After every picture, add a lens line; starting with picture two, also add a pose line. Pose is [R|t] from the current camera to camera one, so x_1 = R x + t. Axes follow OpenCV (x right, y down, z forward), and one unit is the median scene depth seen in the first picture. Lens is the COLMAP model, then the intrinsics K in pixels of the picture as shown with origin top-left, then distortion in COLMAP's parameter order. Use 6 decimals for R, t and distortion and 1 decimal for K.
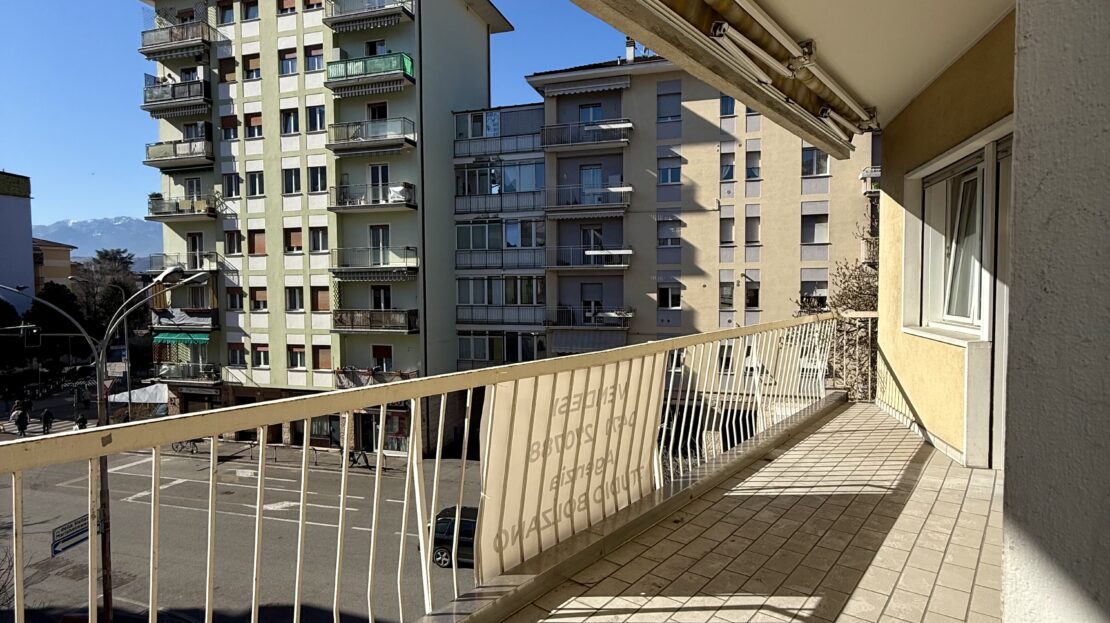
lens RADIAL K [[588.4, 0, 558.3], [0, 588.4, 310.3], [0, 0, 1]] dist [-0.003173, 0.002580]
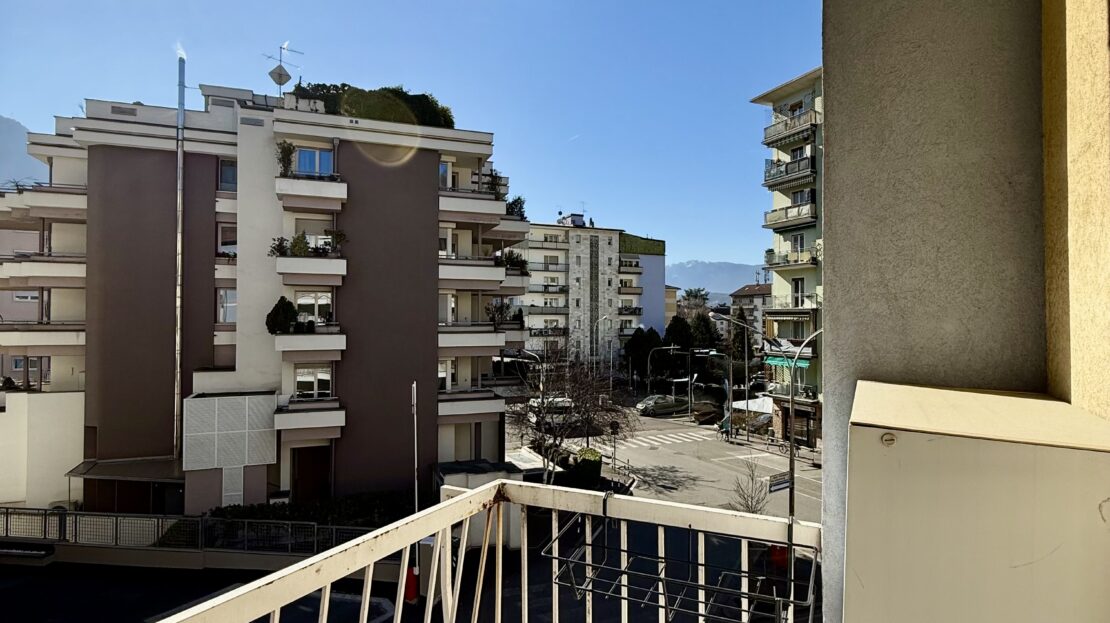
lens RADIAL K [[588.4, 0, 553.0], [0, 588.4, 310.7], [0, 0, 1]] dist [-0.003173, 0.002580]
pose [[0.647144, -0.001399, -0.762366, -0.008750], [-0.040232, 0.998542, -0.035985, 0.002123], [0.761305, 0.053959, 0.646145, -0.201104]]
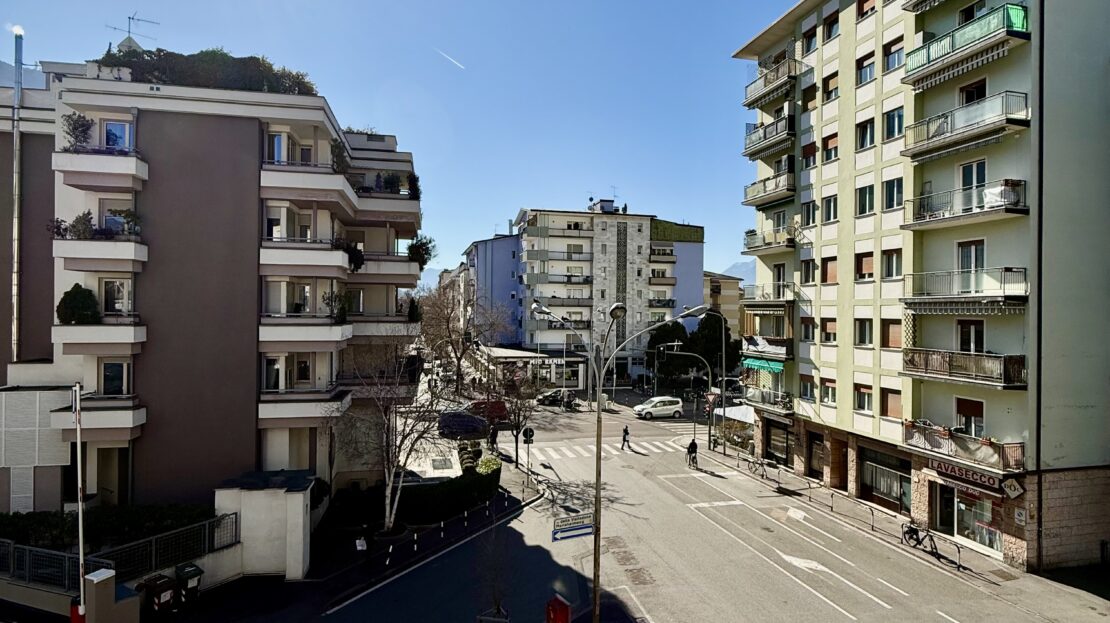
lens RADIAL K [[588.4, 0, 552.1], [0, 588.4, 310.0], [0, 0, 1]] dist [-0.003173, 0.002580]
pose [[0.511850, 0.011945, -0.858992, 0.069505], [-0.050455, 0.998595, -0.016178, -0.014937], [0.857592, 0.051622, 0.511734, 0.141008]]
